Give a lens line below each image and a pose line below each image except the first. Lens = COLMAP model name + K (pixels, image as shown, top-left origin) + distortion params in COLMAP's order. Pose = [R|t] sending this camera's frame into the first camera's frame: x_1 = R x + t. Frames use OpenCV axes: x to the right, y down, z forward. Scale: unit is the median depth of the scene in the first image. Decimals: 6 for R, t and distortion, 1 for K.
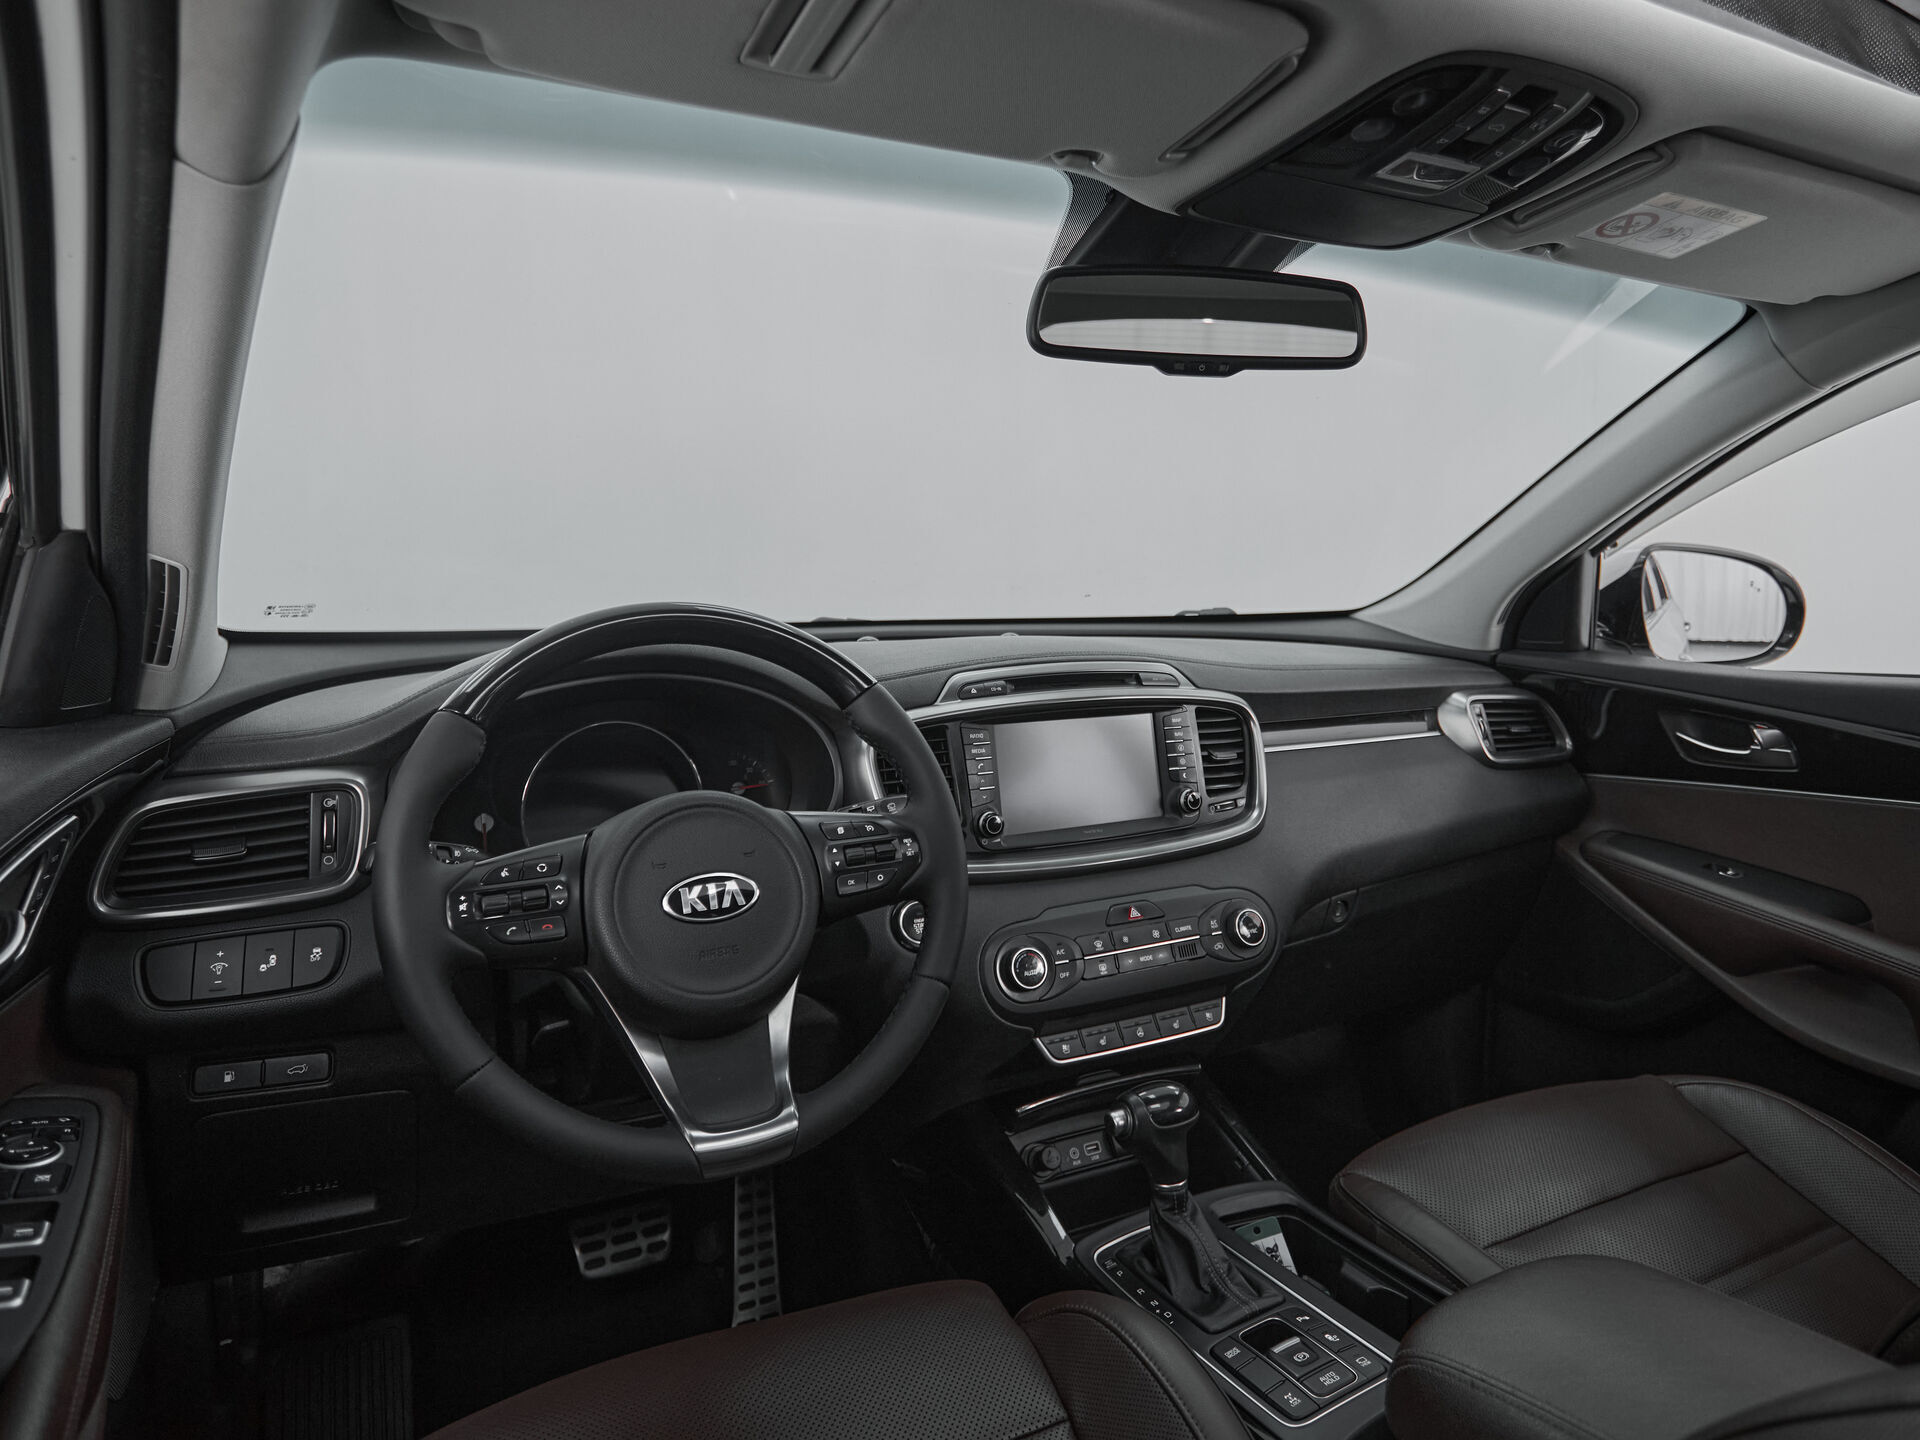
lens RADIAL K [[1144.8, 0, 961.1], [0, 1144.8, 682.1], [0, 0, 1]] dist [0.002589, 0.001378]
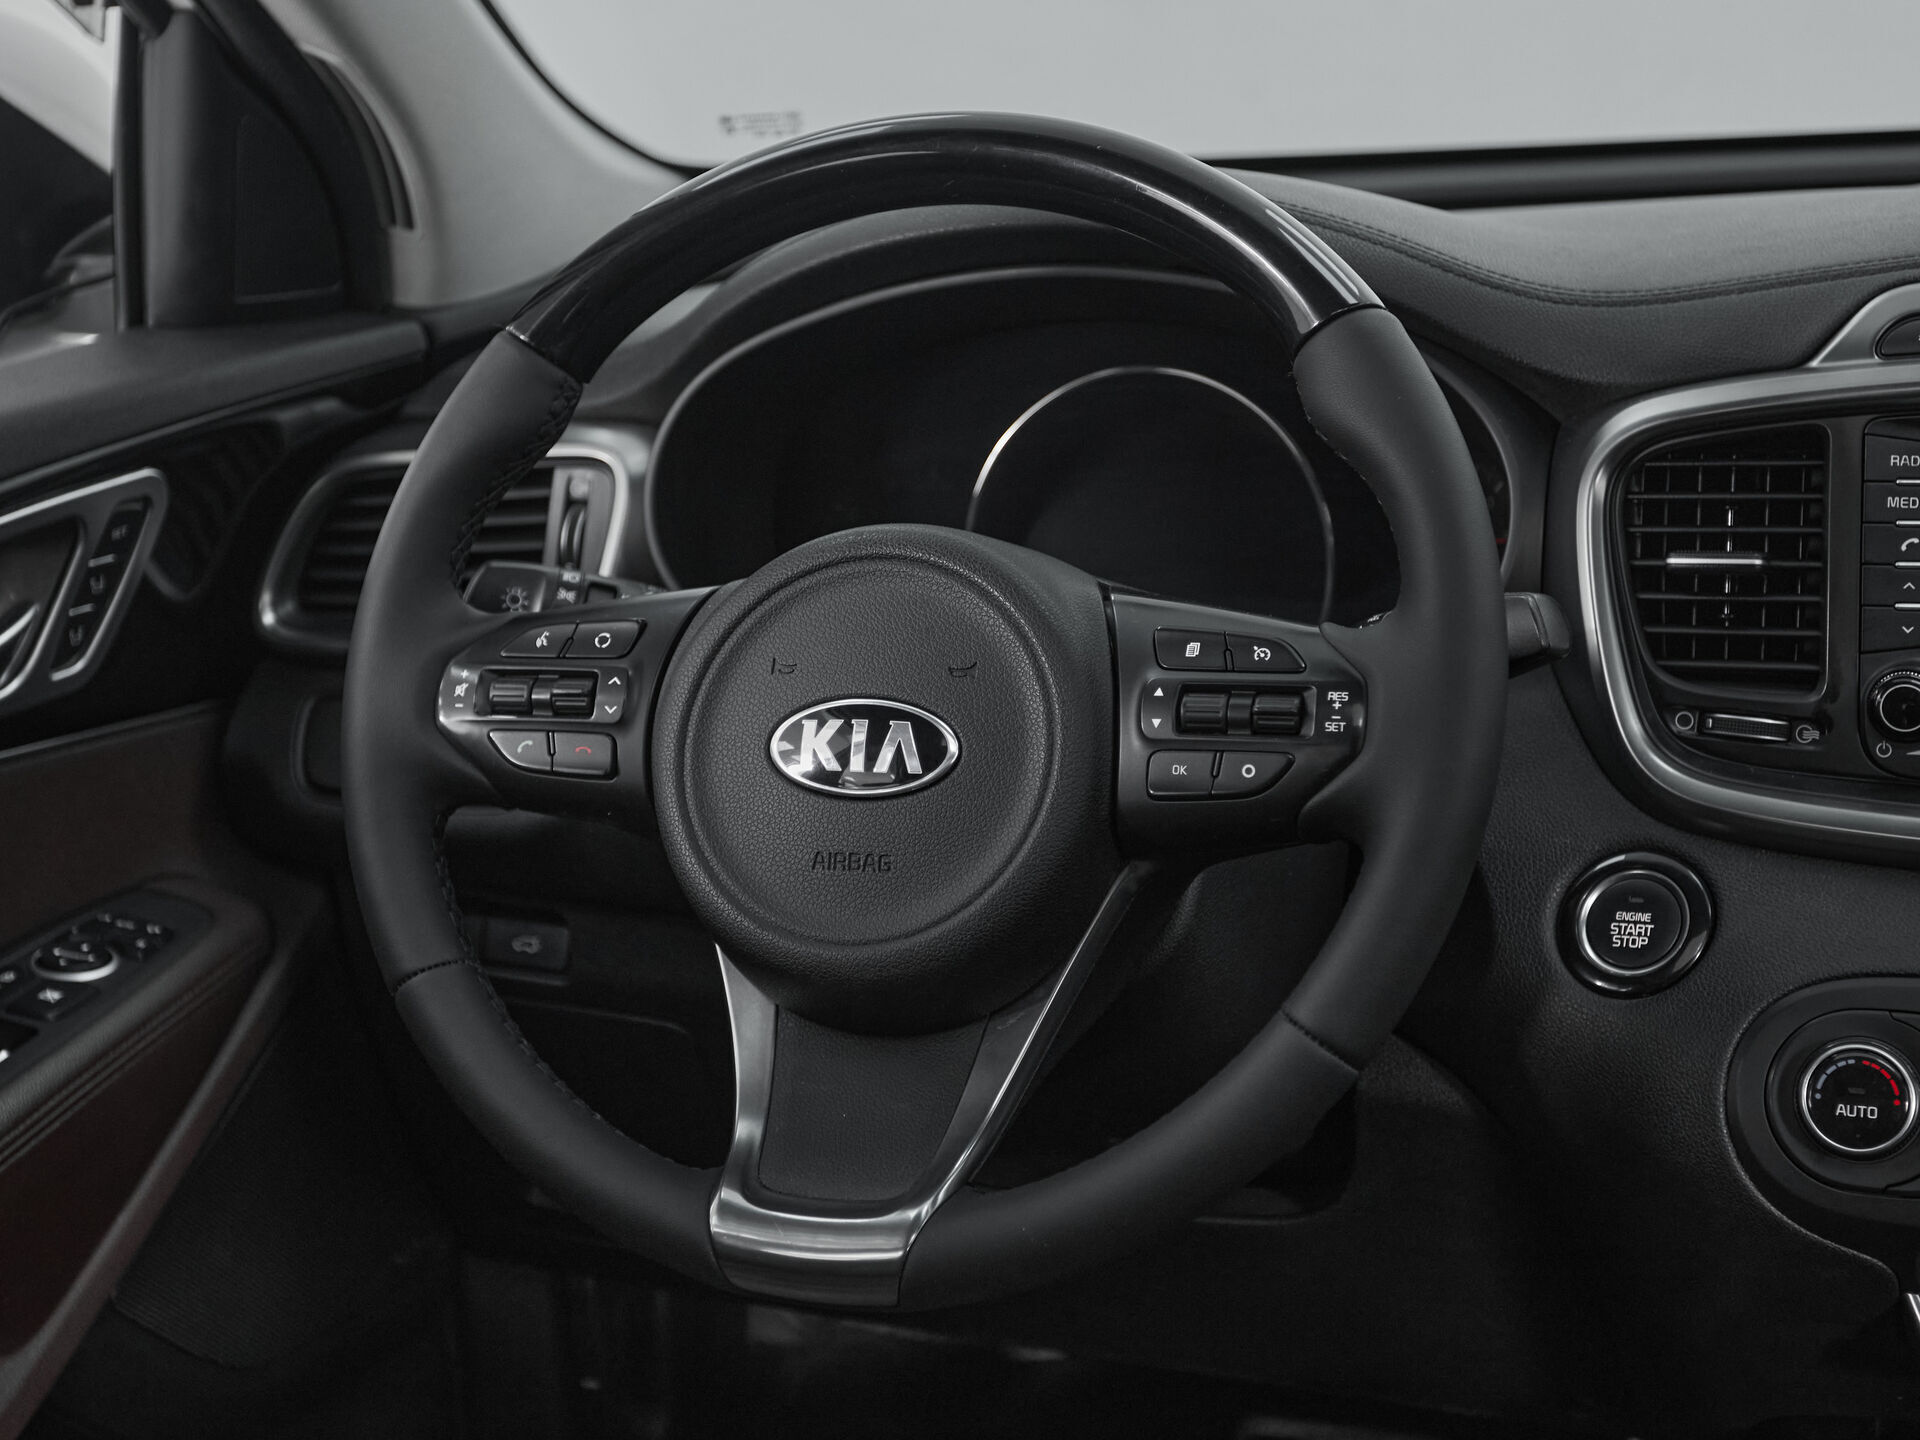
lens RADIAL K [[2846.7, 0, 955.4], [0, 2846.7, 653.2], [0, 0, 1]] dist [0.035184, 0.035734]
pose [[0.679877, 0.125578, -0.722494, 0.462393], [-0.022678, 0.988358, 0.150448, -0.021979], [0.732976, -0.085902, 0.674809, 0.160190]]
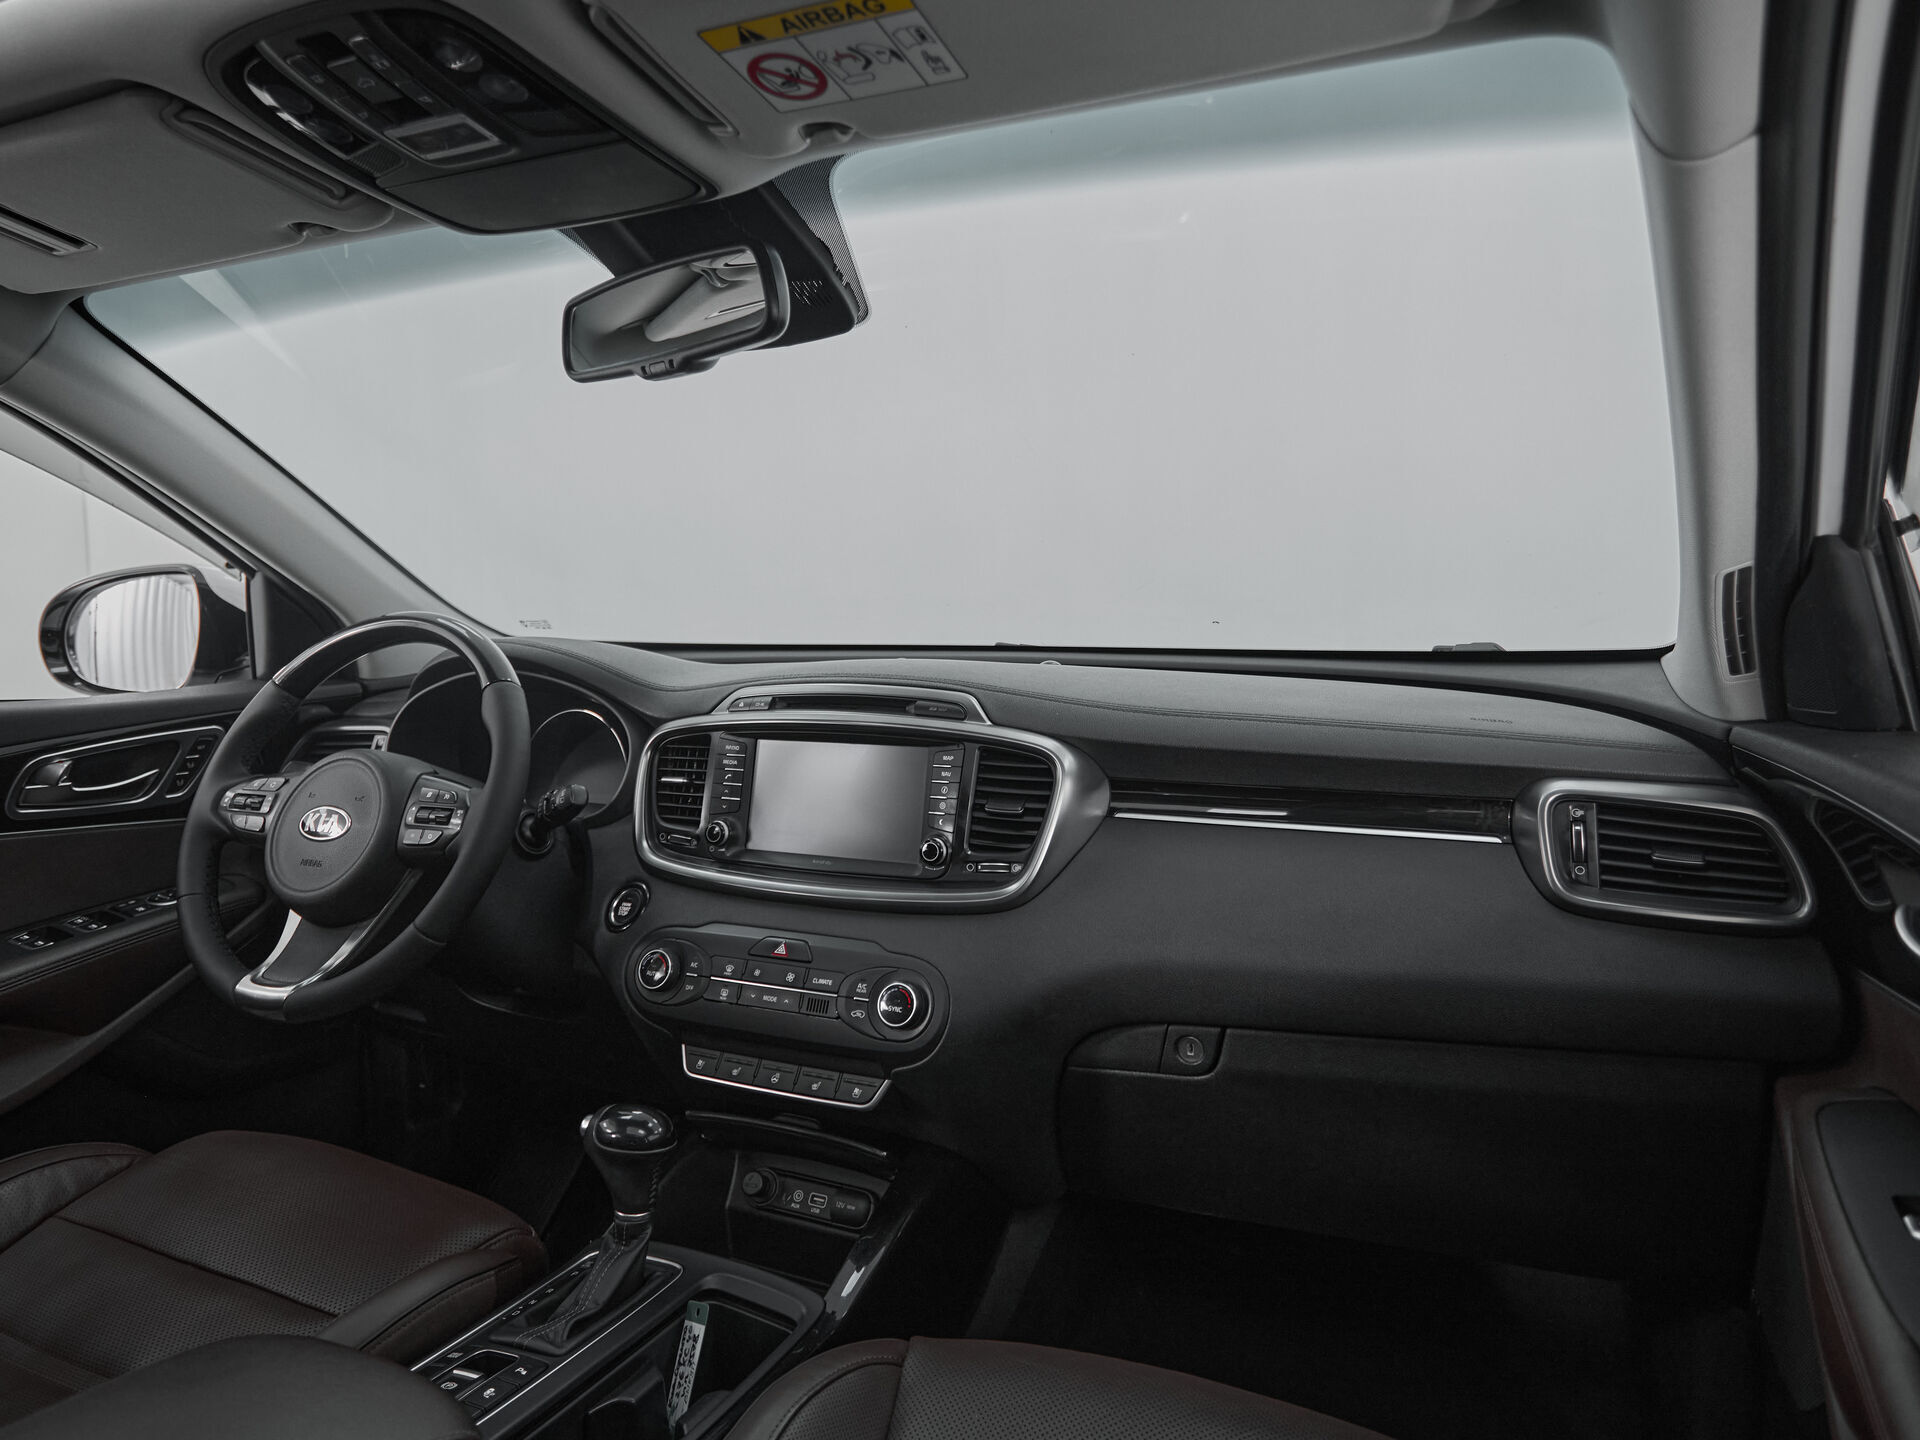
lens RADIAL K [[1144.8, 0, 961.1], [0, 1144.8, 682.1], [0, 0, 1]] dist [0.002589, 0.001378]
pose [[0.641291, 0.045592, -0.765942, 0.925203], [-0.072842, 0.997342, -0.001621, -0.025477], [0.763832, 0.056833, 0.642908, 0.480902]]
